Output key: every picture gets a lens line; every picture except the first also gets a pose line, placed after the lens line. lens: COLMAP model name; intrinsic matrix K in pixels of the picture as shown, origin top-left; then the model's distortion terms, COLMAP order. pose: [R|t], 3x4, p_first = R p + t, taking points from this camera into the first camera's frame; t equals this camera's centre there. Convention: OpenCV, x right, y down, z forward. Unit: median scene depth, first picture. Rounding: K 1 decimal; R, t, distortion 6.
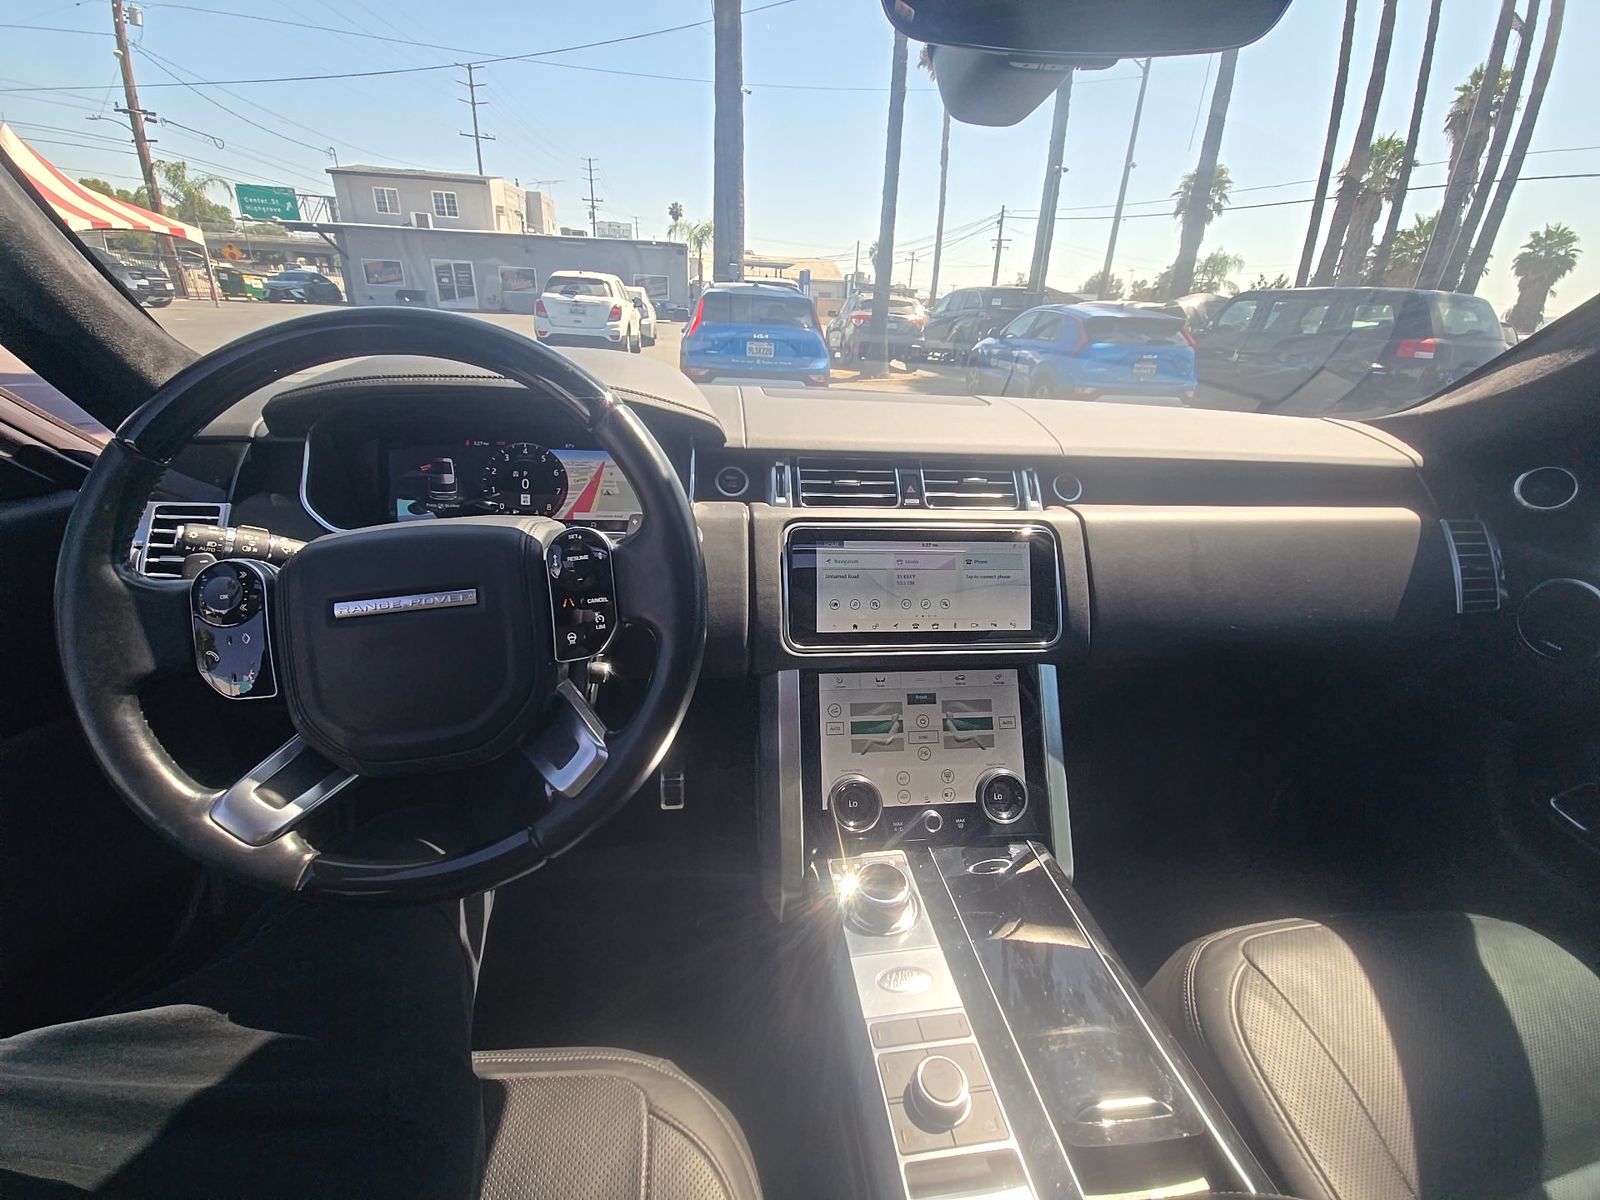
lens RADIAL K [[644.7, 0, 800.0], [0, 644.7, 600.0], [0, 0, 1]] dist [0.000097, 0.000410]
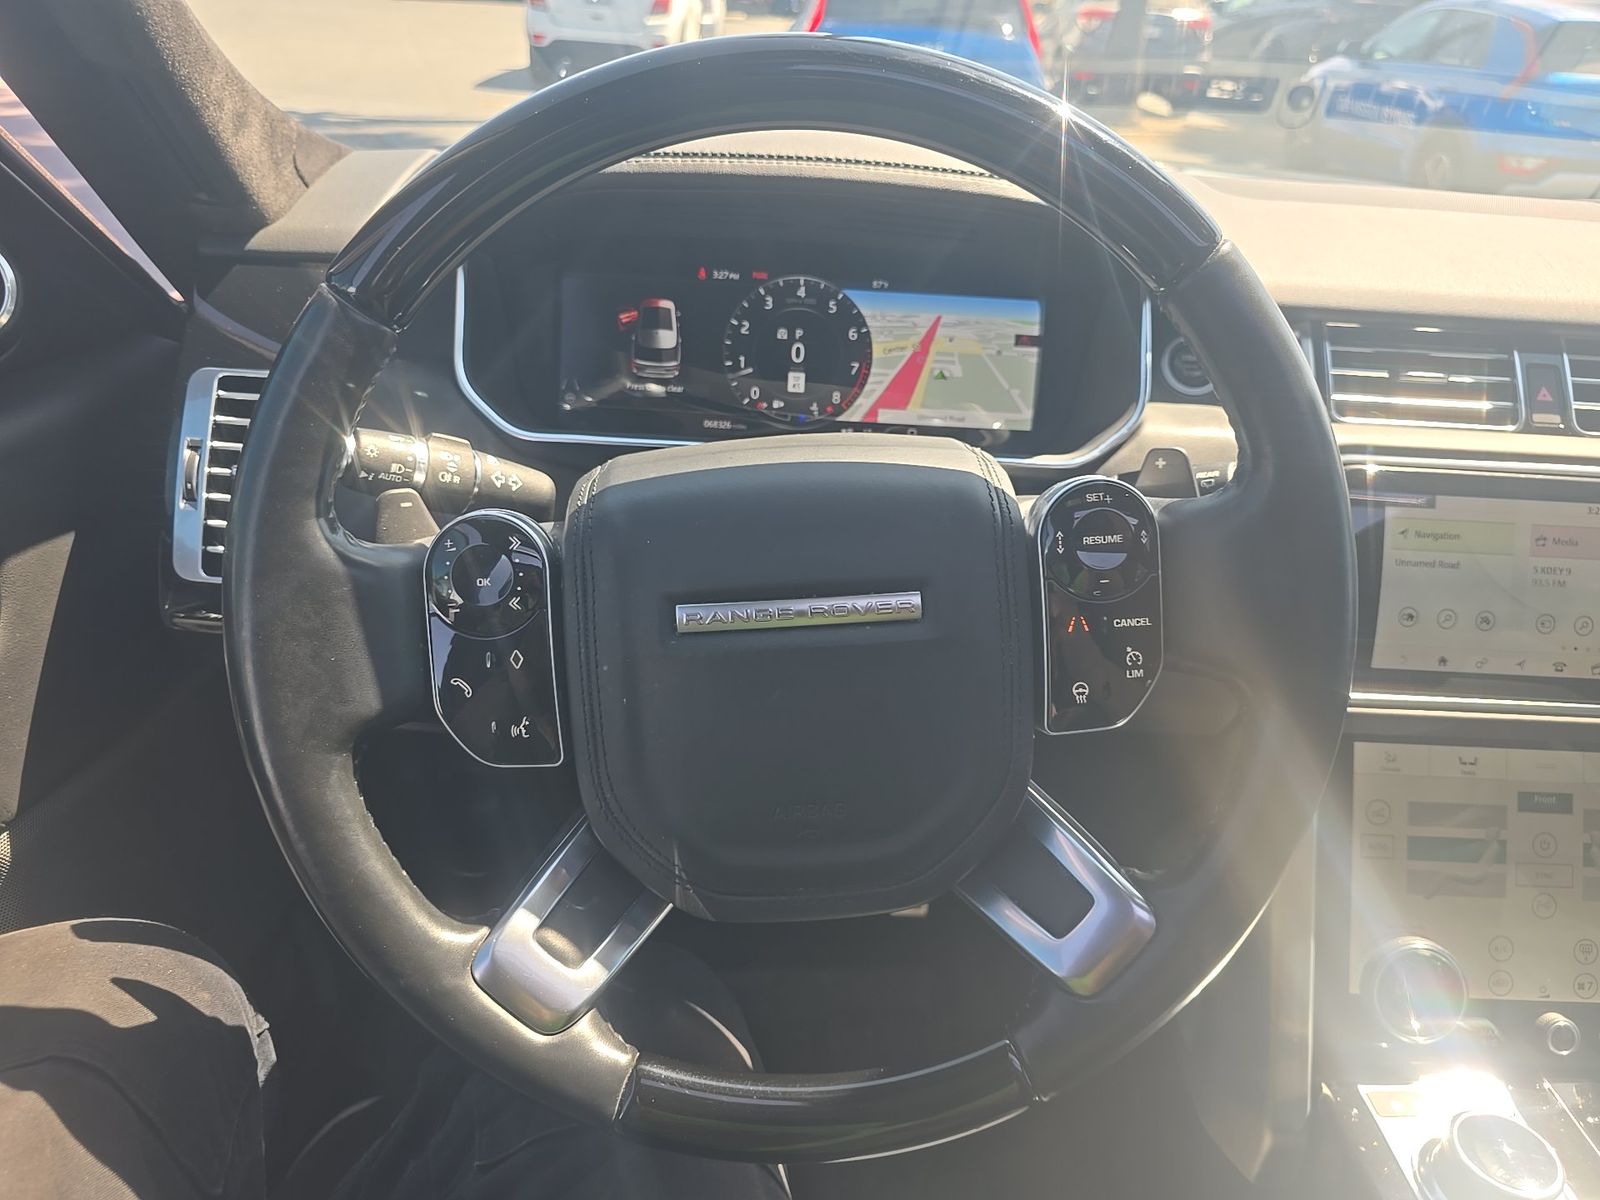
lens RADIAL K [[1083.2, 0, 800.0], [0, 1083.2, 600.0], [0, 0, 1]] dist [0.033057, -0.052006]
pose [[0.992657, 0.064503, -0.102326, -0.336897], [-0.055803, 0.994756, 0.085717, -0.053258], [0.107318, -0.079377, 0.991051, 0.071884]]
